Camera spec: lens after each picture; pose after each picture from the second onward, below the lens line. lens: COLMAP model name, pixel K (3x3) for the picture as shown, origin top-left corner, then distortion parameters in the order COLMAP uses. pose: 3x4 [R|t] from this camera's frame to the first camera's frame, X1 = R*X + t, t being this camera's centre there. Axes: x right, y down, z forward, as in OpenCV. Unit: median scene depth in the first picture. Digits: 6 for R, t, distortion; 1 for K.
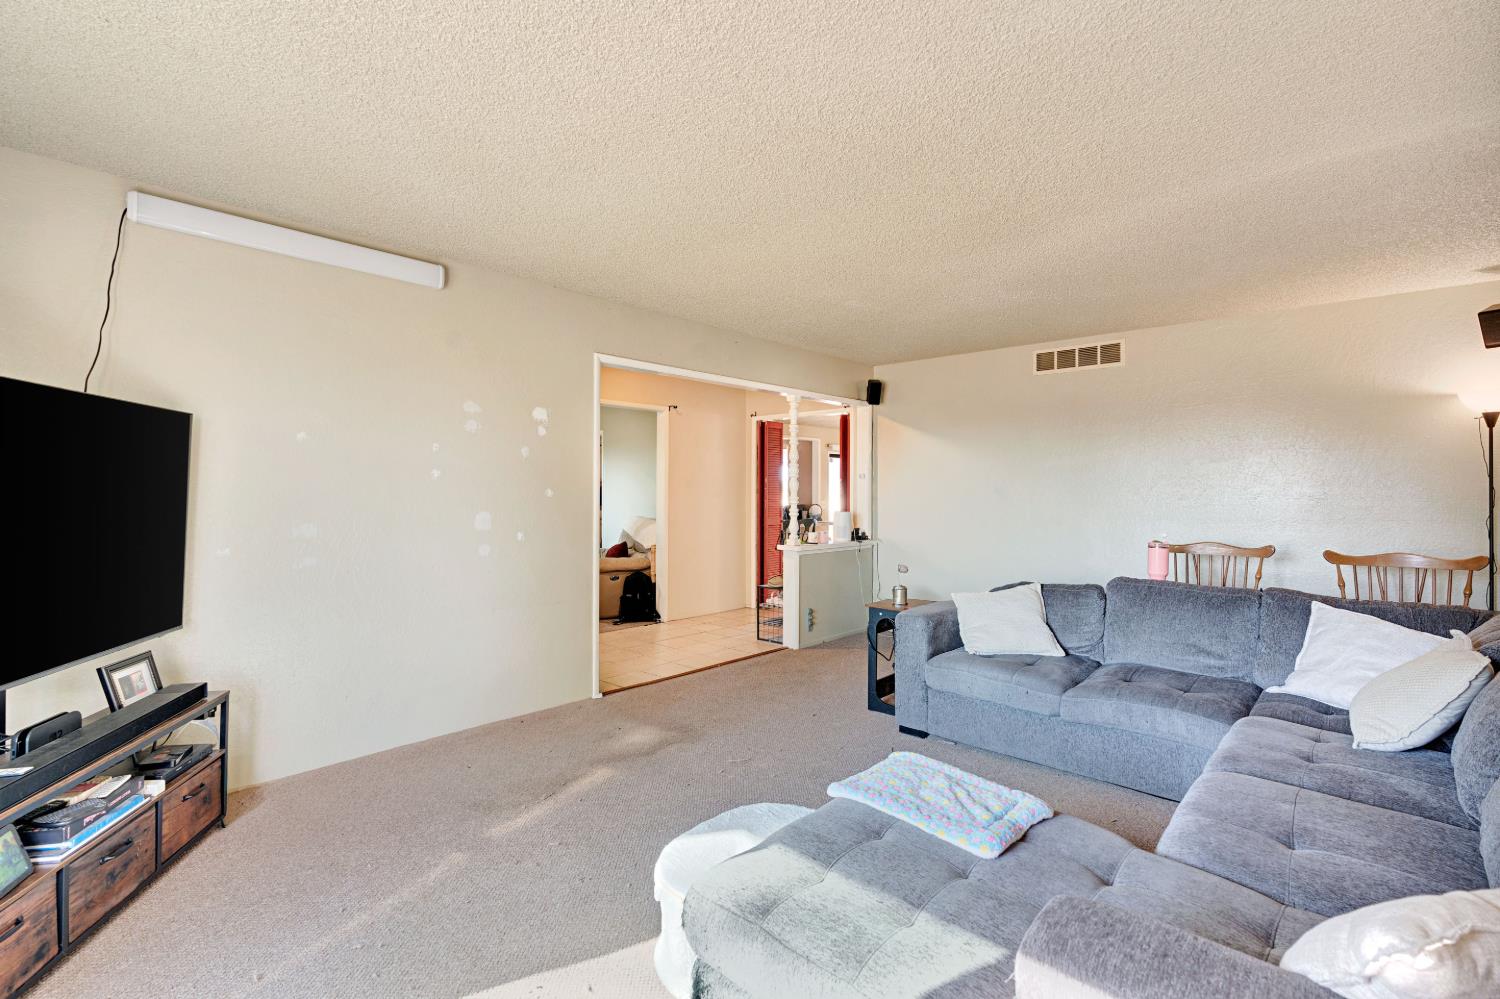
lens RADIAL K [[680.3, 0, 750.0], [0, 680.3, 499.5], [0, 0, 1]] dist [0.000341, 0.000432]
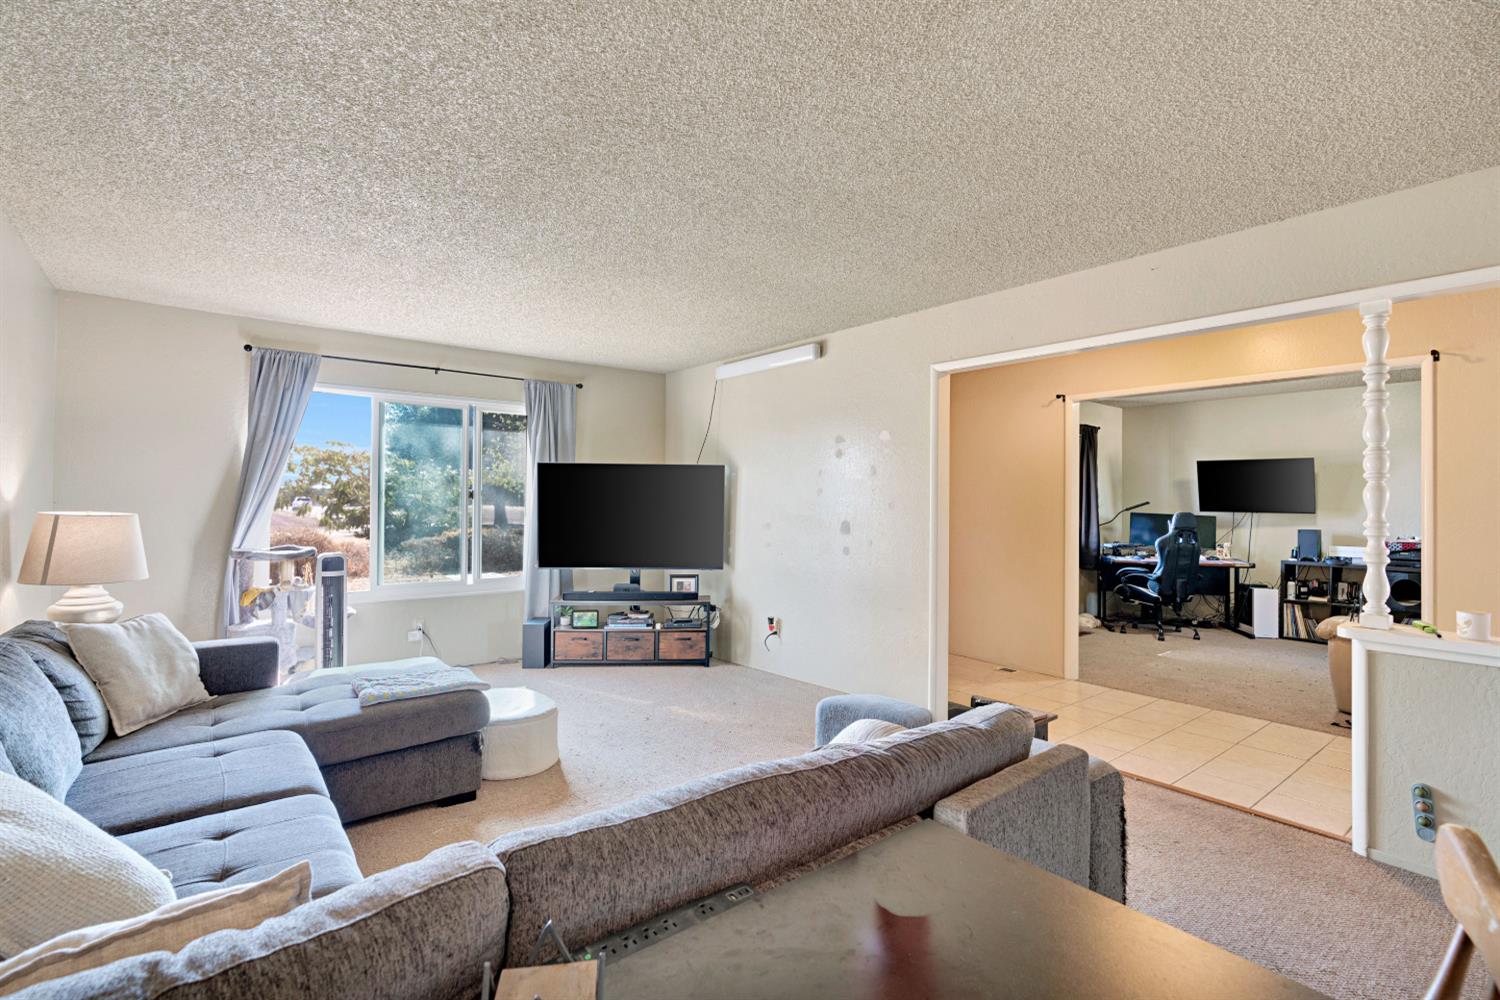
lens RADIAL K [[680.3, 0, 750.0], [0, 680.3, 500.0], [0, 0, 1]] dist [0.000341, 0.000432]
pose [[-0.143967, -0.009350, -0.989538, 1.217713], [-0.019169, 0.999794, -0.006658, -0.011524], [0.989397, 0.018010, -0.144117, 1.381644]]
